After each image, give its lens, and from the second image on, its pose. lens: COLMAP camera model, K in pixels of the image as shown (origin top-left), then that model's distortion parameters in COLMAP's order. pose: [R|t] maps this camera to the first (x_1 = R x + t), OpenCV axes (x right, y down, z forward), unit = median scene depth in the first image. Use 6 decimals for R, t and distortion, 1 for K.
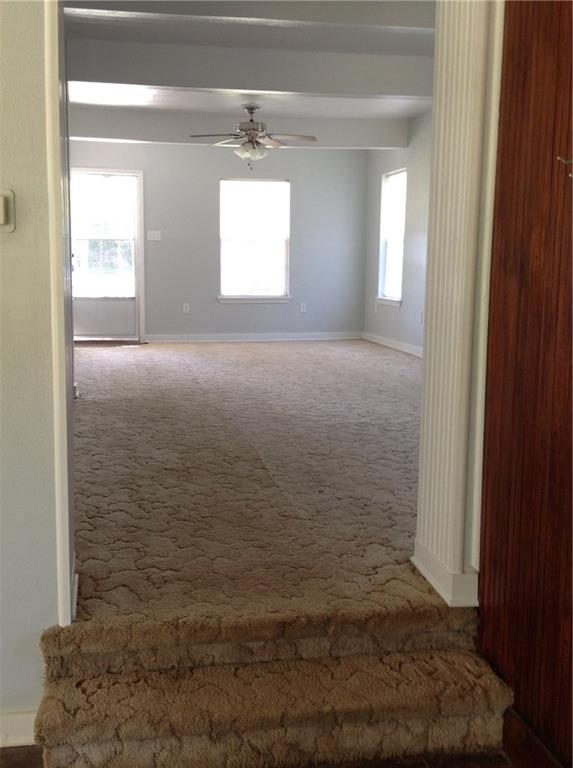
lens RADIAL K [[967.8, 0, 286.5], [0, 967.8, 384.0], [0, 0, 1]] dist [0.331036, -0.007252]
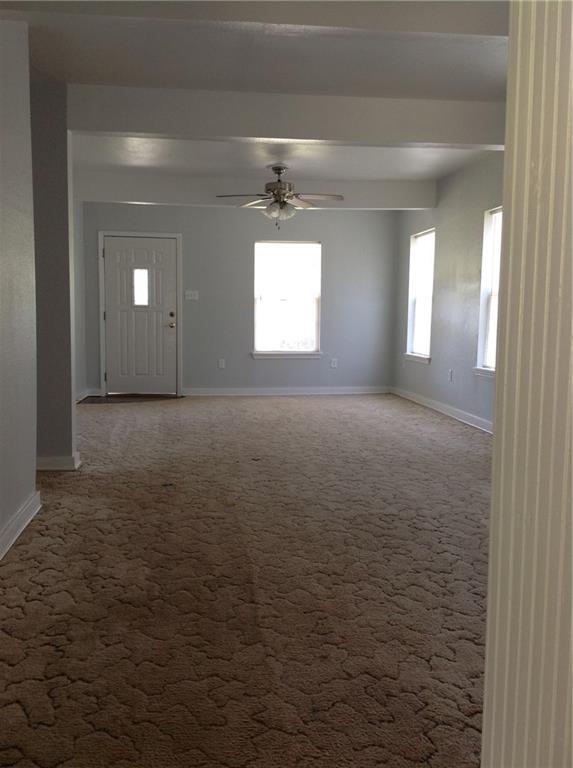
lens RADIAL K [[747.7, 0, 294.9], [0, 747.7, 382.8], [0, 0, 1]] dist [0.190616, -0.376756]
pose [[0.998522, 0.006836, -0.053920, 0.022927], [-0.008714, 0.999360, -0.034679, -0.035911], [0.053649, 0.035098, 0.997943, 0.244357]]
